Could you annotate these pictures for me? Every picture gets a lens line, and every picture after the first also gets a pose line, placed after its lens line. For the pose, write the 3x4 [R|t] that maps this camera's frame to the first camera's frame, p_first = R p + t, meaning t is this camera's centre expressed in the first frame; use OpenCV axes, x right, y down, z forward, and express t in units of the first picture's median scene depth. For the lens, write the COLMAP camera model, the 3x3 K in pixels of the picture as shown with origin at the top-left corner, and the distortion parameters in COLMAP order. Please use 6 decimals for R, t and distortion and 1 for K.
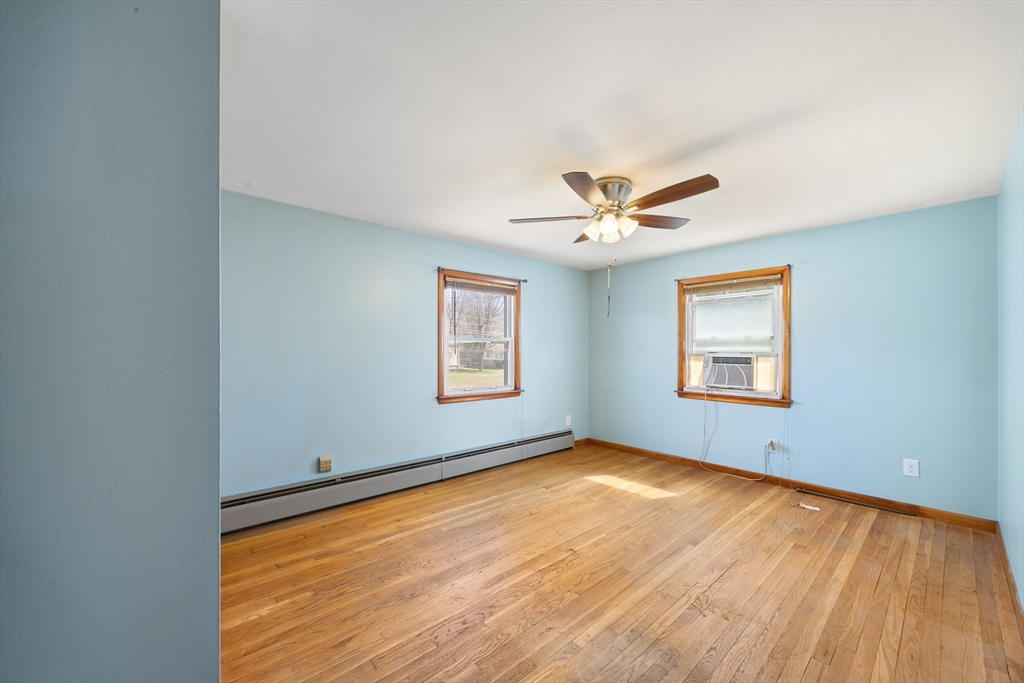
lens RADIAL K [[397.5, 0, 511.6], [0, 397.5, 347.2], [0, 0, 1]] dist [-0.001644, 0.000424]
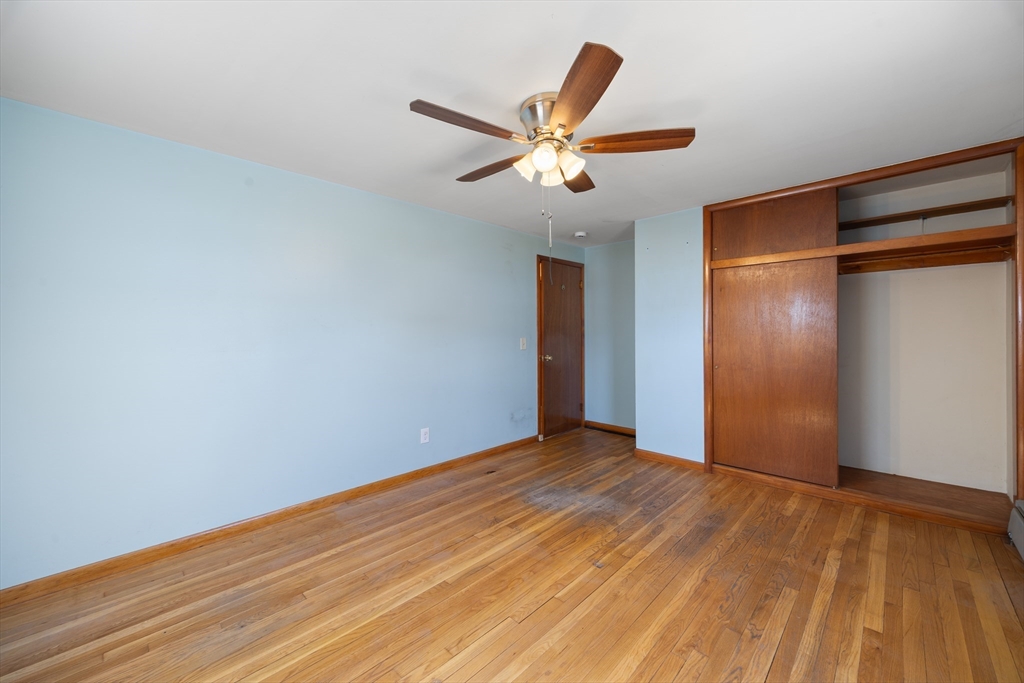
lens RADIAL K [[397.5, 0, 512.5], [0, 397.5, 337.9], [0, 0, 1]] dist [-0.001644, 0.000424]
pose [[-0.997872, 0.009307, -0.064543, 0.426379], [0.009168, 0.999955, 0.002445, 0.025312], [0.064563, 0.001848, -0.997912, 2.035685]]
